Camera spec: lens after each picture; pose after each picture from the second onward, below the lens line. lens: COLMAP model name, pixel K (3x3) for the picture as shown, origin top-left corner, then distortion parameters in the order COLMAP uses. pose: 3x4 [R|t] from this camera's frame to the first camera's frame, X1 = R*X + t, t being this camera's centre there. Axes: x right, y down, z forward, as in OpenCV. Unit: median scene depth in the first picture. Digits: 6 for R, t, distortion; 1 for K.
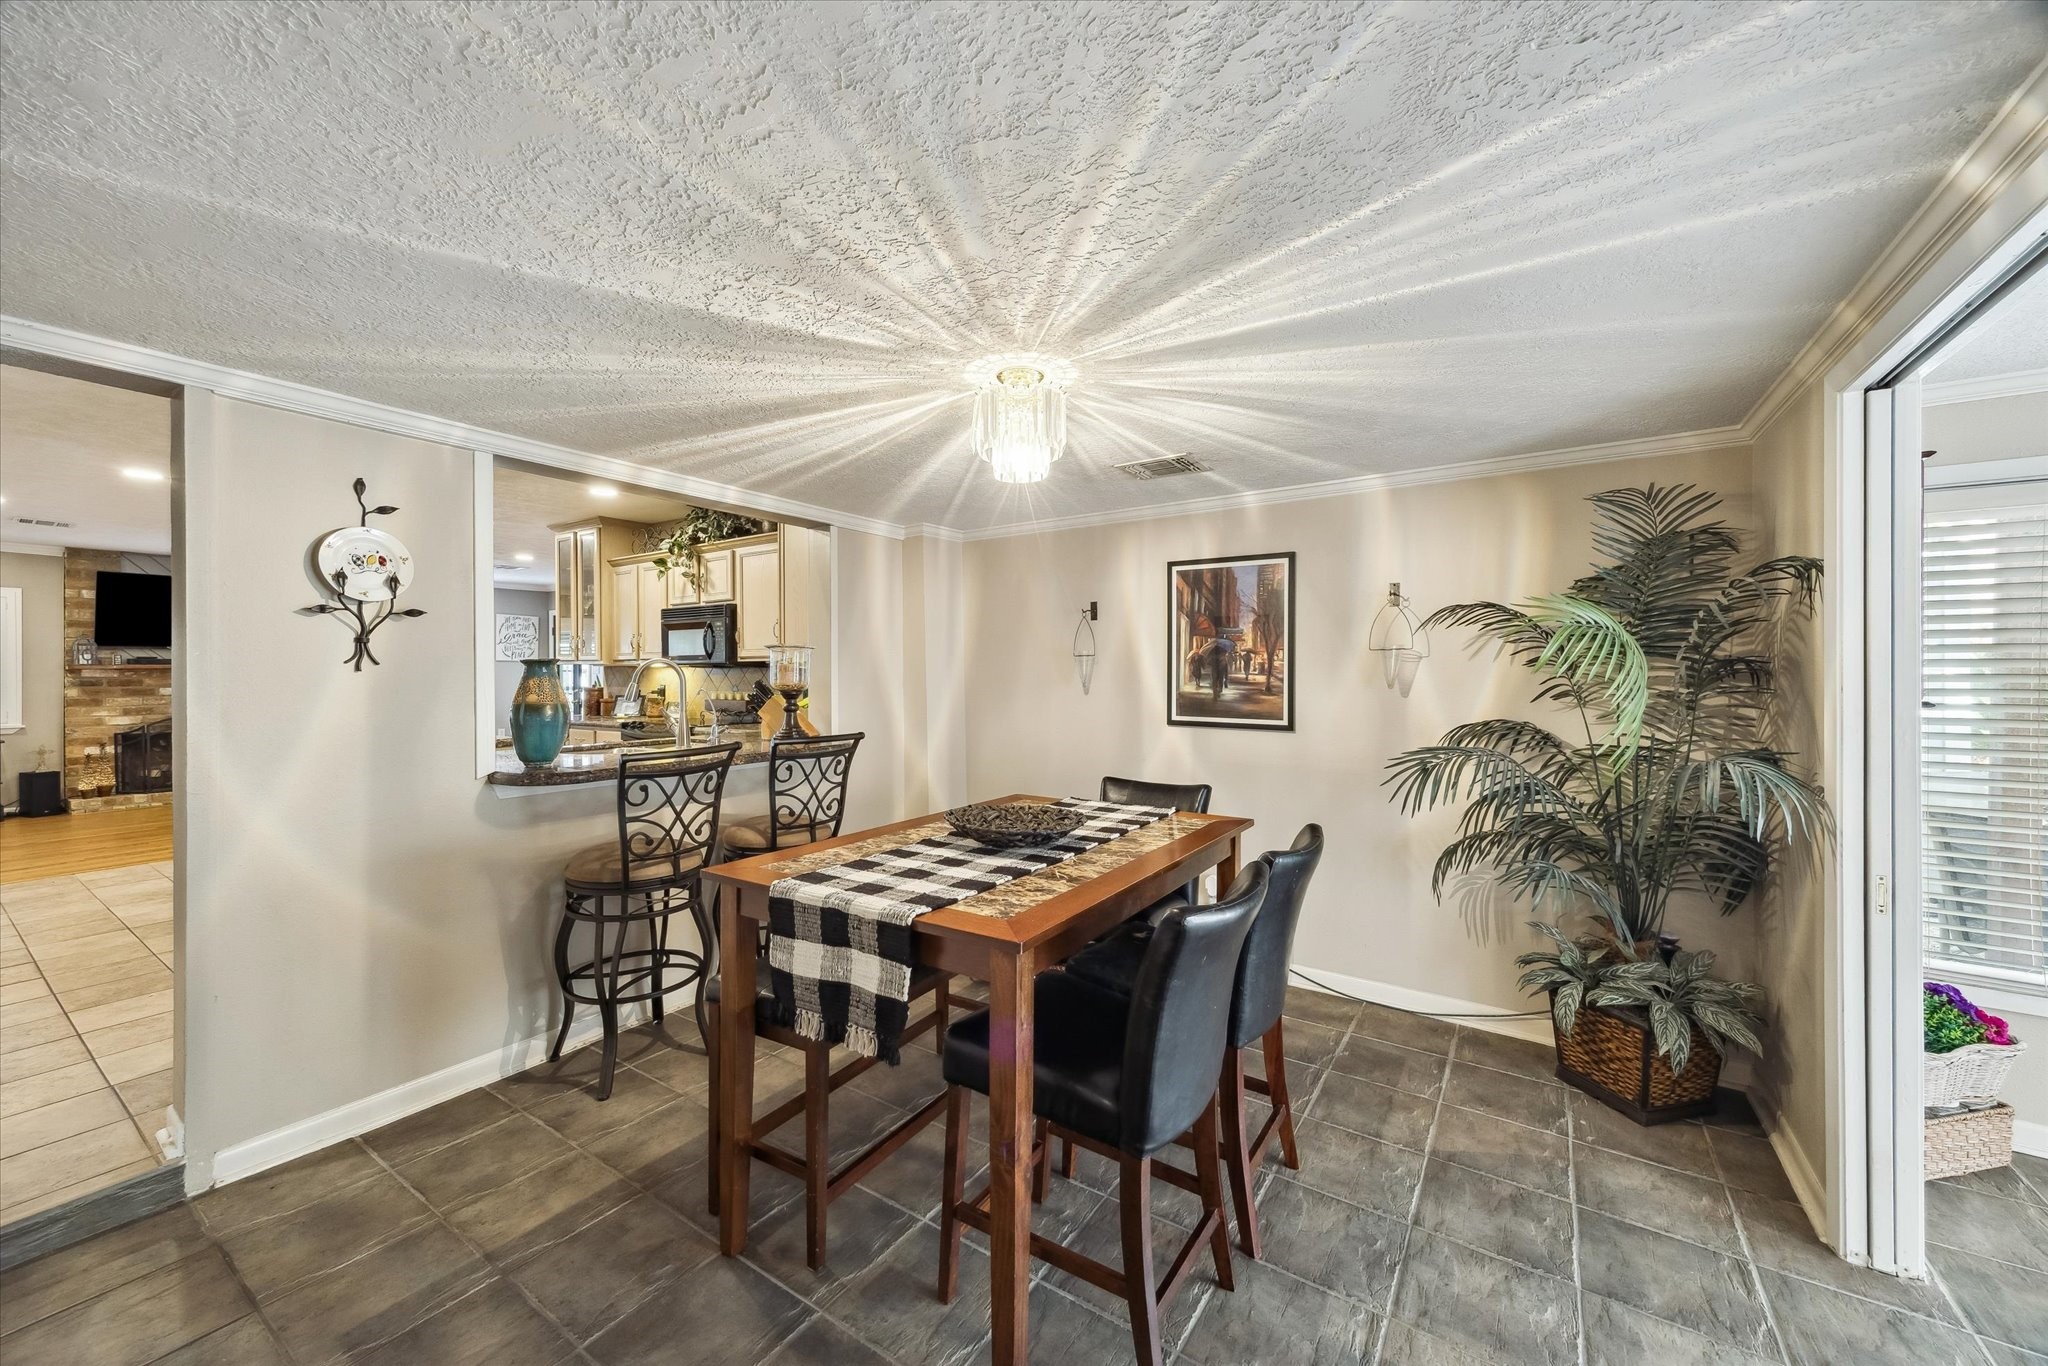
lens RADIAL K [[775.4, 0, 1020.0], [0, 775.4, 679.0], [0, 0, 1]] dist [-0.000593, 0.000553]
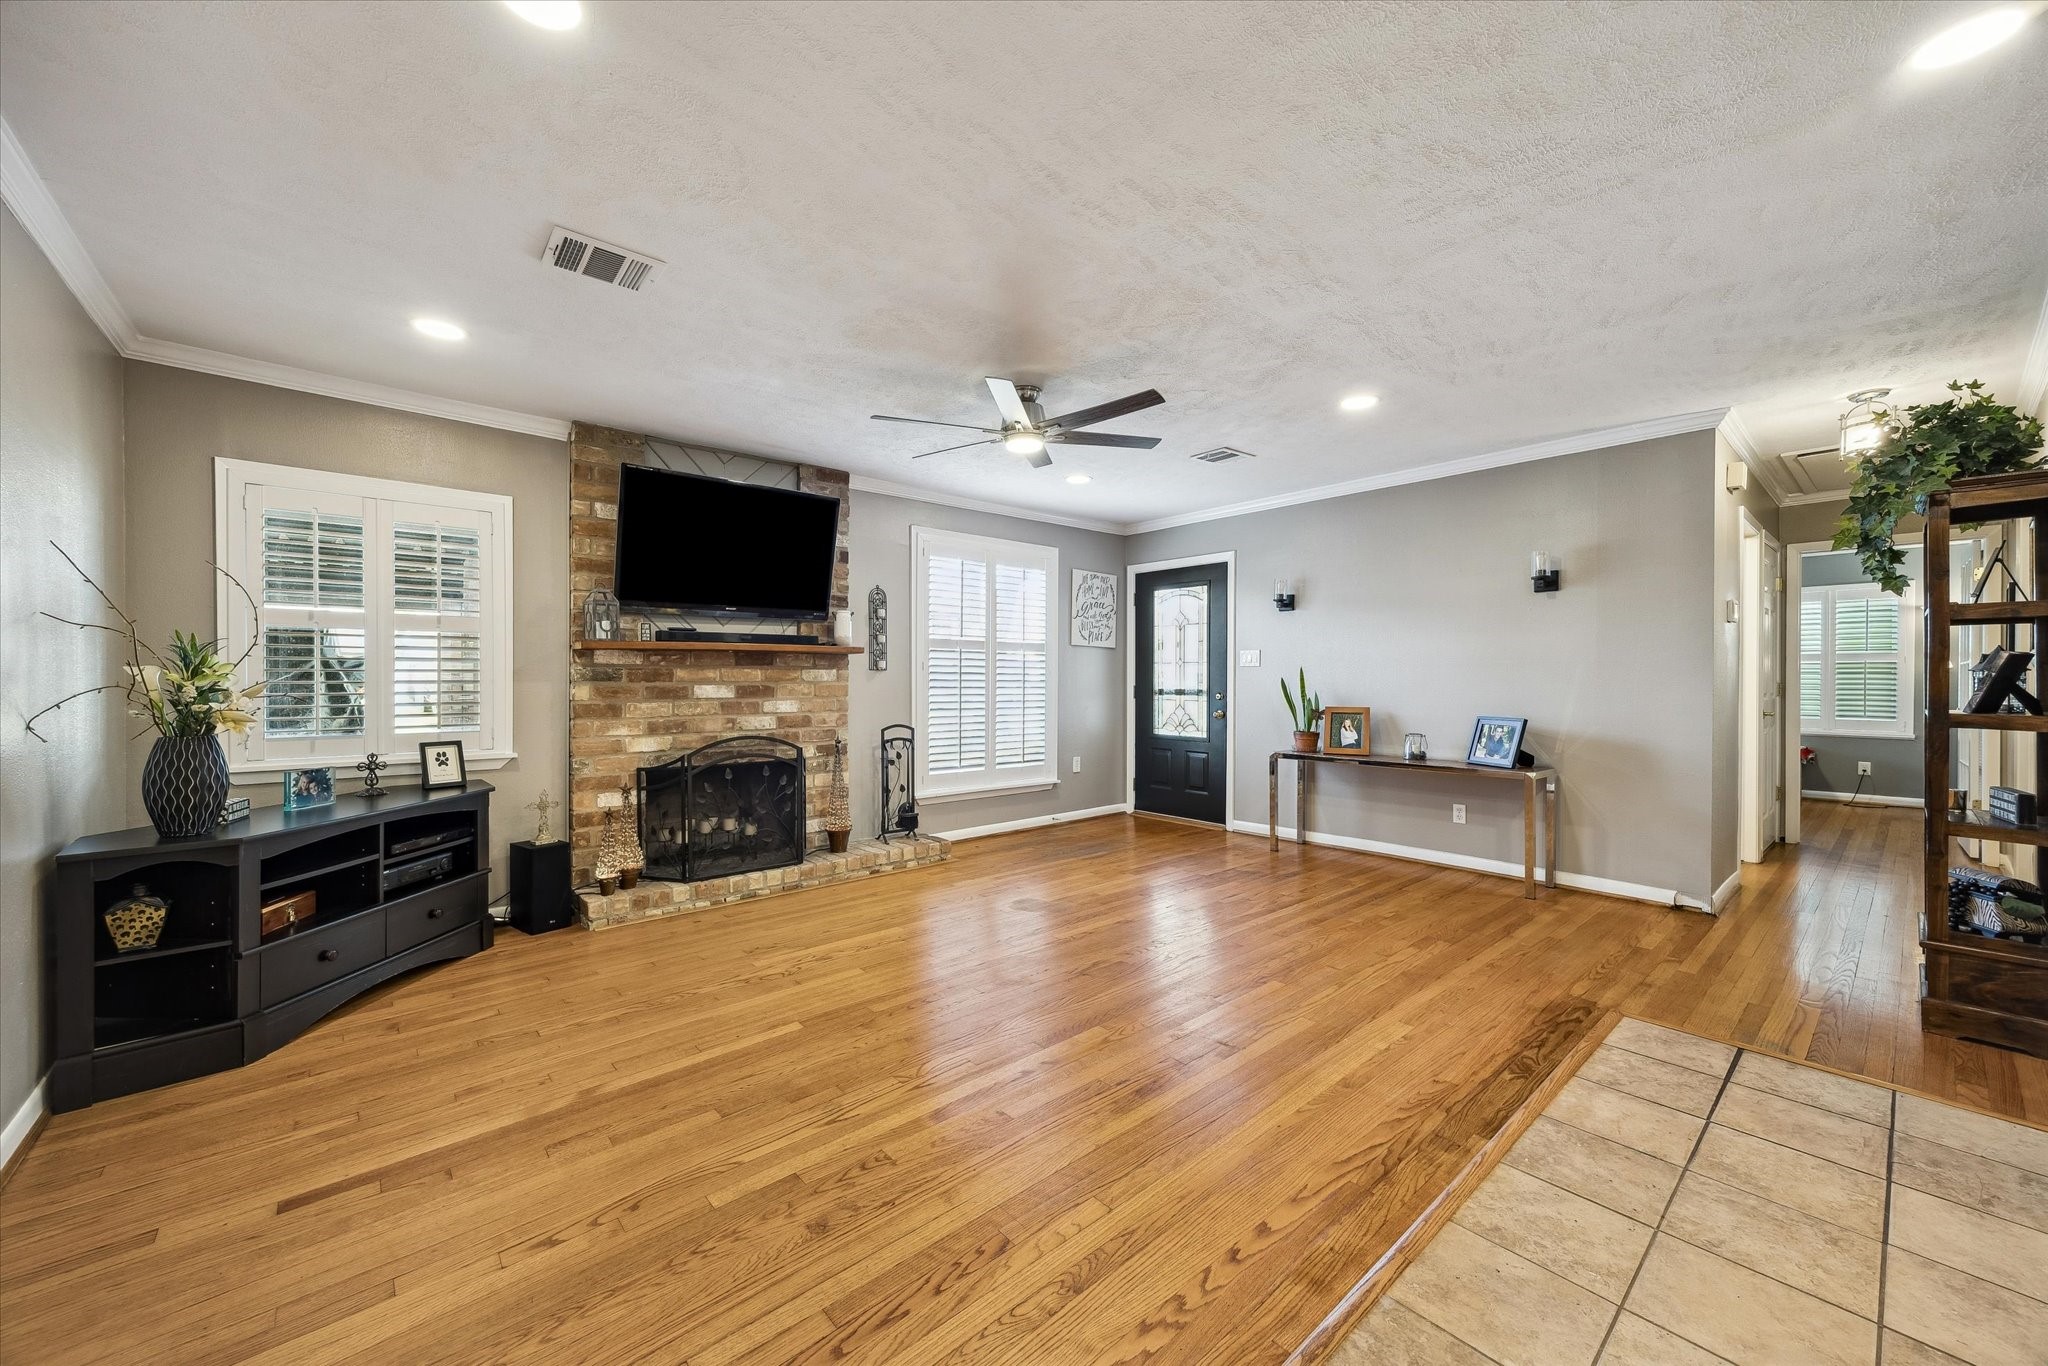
lens RADIAL K [[781.3, 0, 1024.0], [0, 781.3, 683.0], [0, 0, 1]] dist [0.003248, 0.000481]
pose [[0.966142, 0.003606, -0.257985, -0.778245], [-0.003865, 0.999992, -0.000496, 0.009690], [0.257981, 0.001476, 0.966149, 0.548694]]
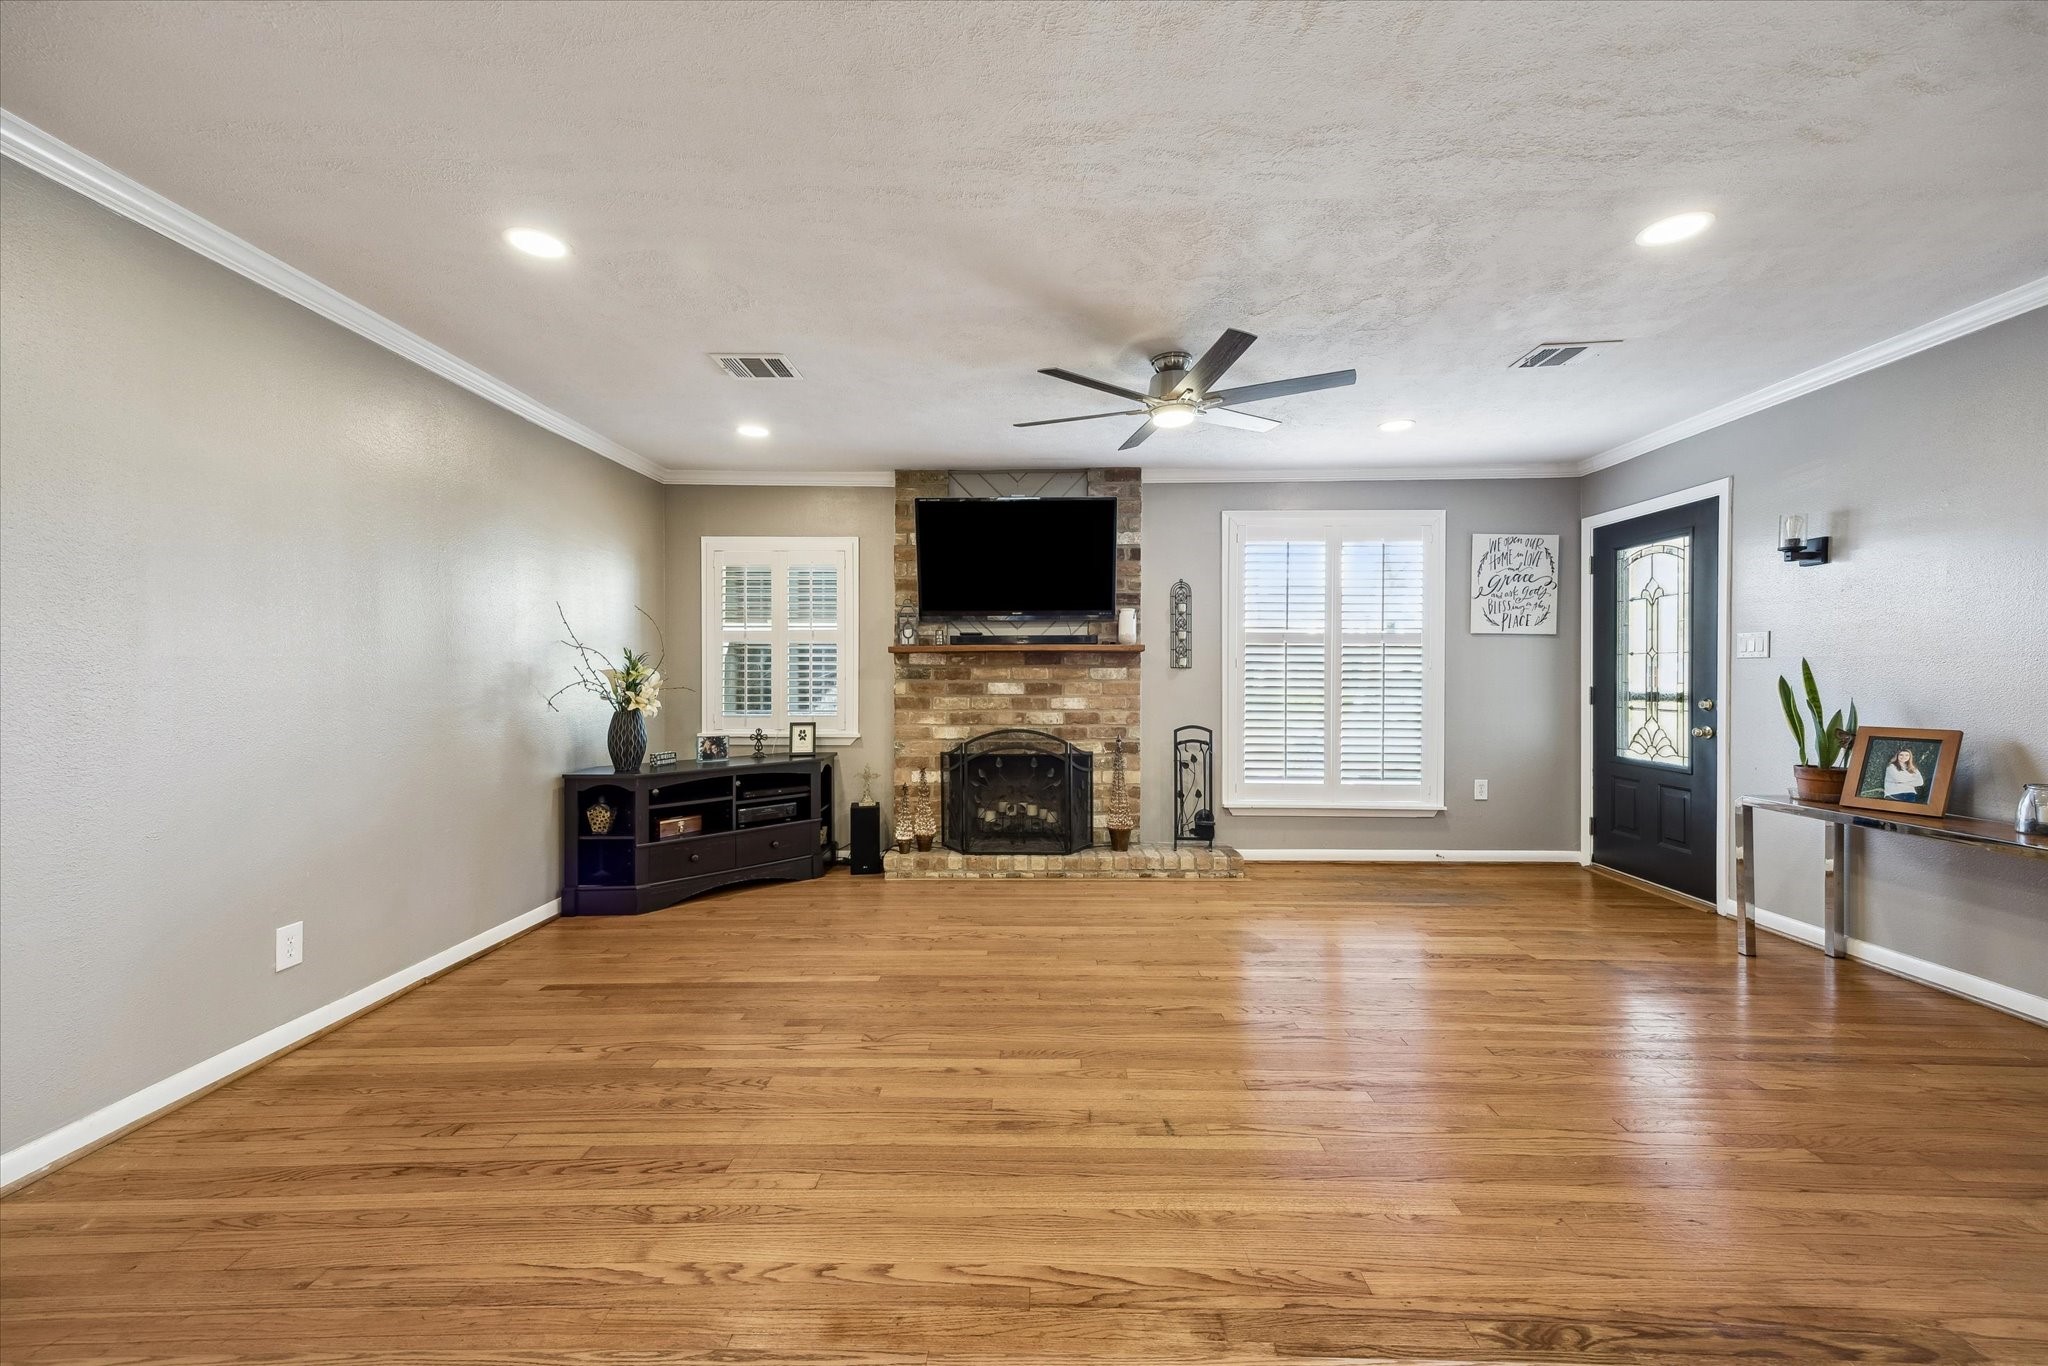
lens RADIAL K [[826.3, 0, 1015.4], [0, 826.3, 678.2], [0, 0, 1]] dist [0.016965, 0.000467]
pose [[0.541710, 0.005046, -0.840551, -0.563686], [-0.007303, 0.999972, 0.001297, 0.007175], [0.840534, 0.005435, 0.541732, 0.691463]]
